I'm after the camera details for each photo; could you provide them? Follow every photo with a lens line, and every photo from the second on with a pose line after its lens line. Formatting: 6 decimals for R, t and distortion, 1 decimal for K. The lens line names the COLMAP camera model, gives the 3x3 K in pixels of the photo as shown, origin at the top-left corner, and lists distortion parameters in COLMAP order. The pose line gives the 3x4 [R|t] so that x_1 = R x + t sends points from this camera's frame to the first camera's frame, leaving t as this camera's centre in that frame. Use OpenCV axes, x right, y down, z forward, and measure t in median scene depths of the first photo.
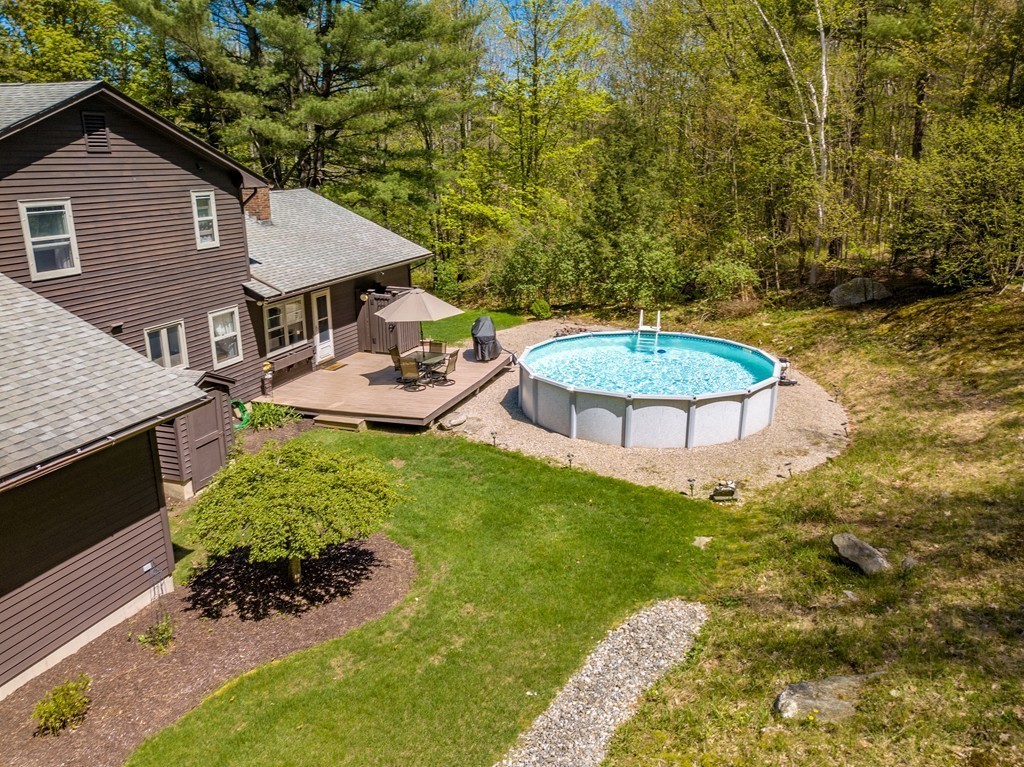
lens RADIAL K [[770.1, 0, 520.2], [0, 770.1, 387.9], [0, 0, 1]] dist [0.018820, -0.009930]
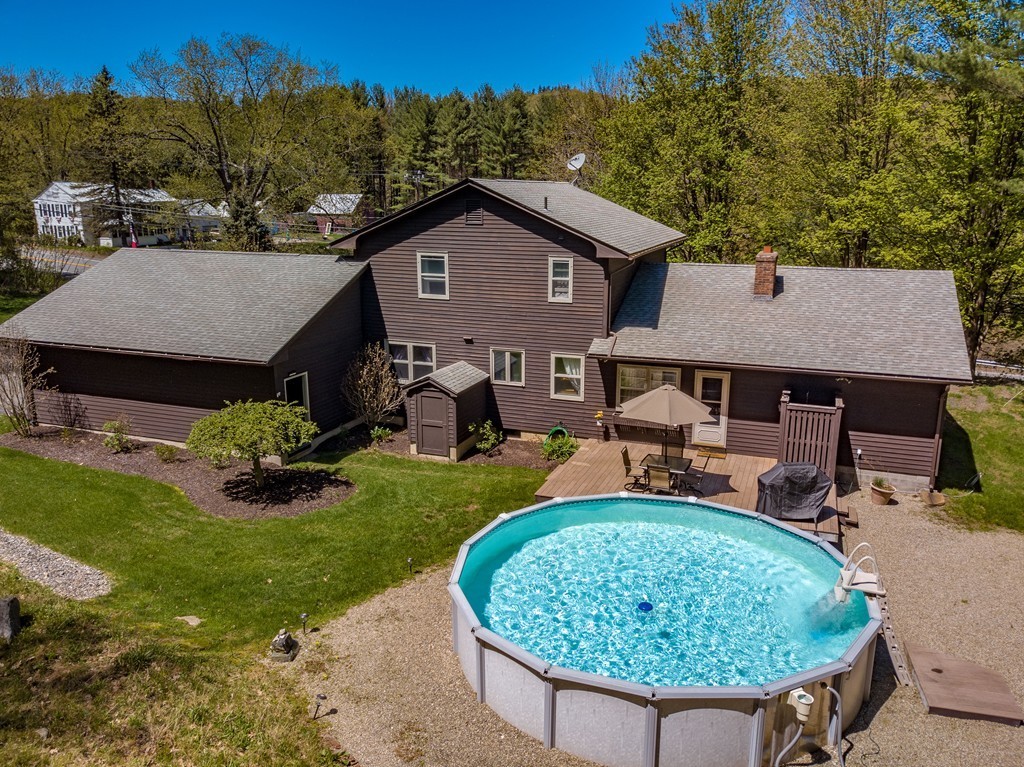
lens RADIAL K [[770.1, 0, 519.7], [0, 770.1, 381.1], [0, 0, 1]] dist [0.018820, -0.009930]
pose [[-0.004019, 0.238856, -0.971047, 0.851771], [-0.295693, 0.927347, 0.229330, -0.339076], [0.955275, 0.288053, 0.066901, 0.924751]]
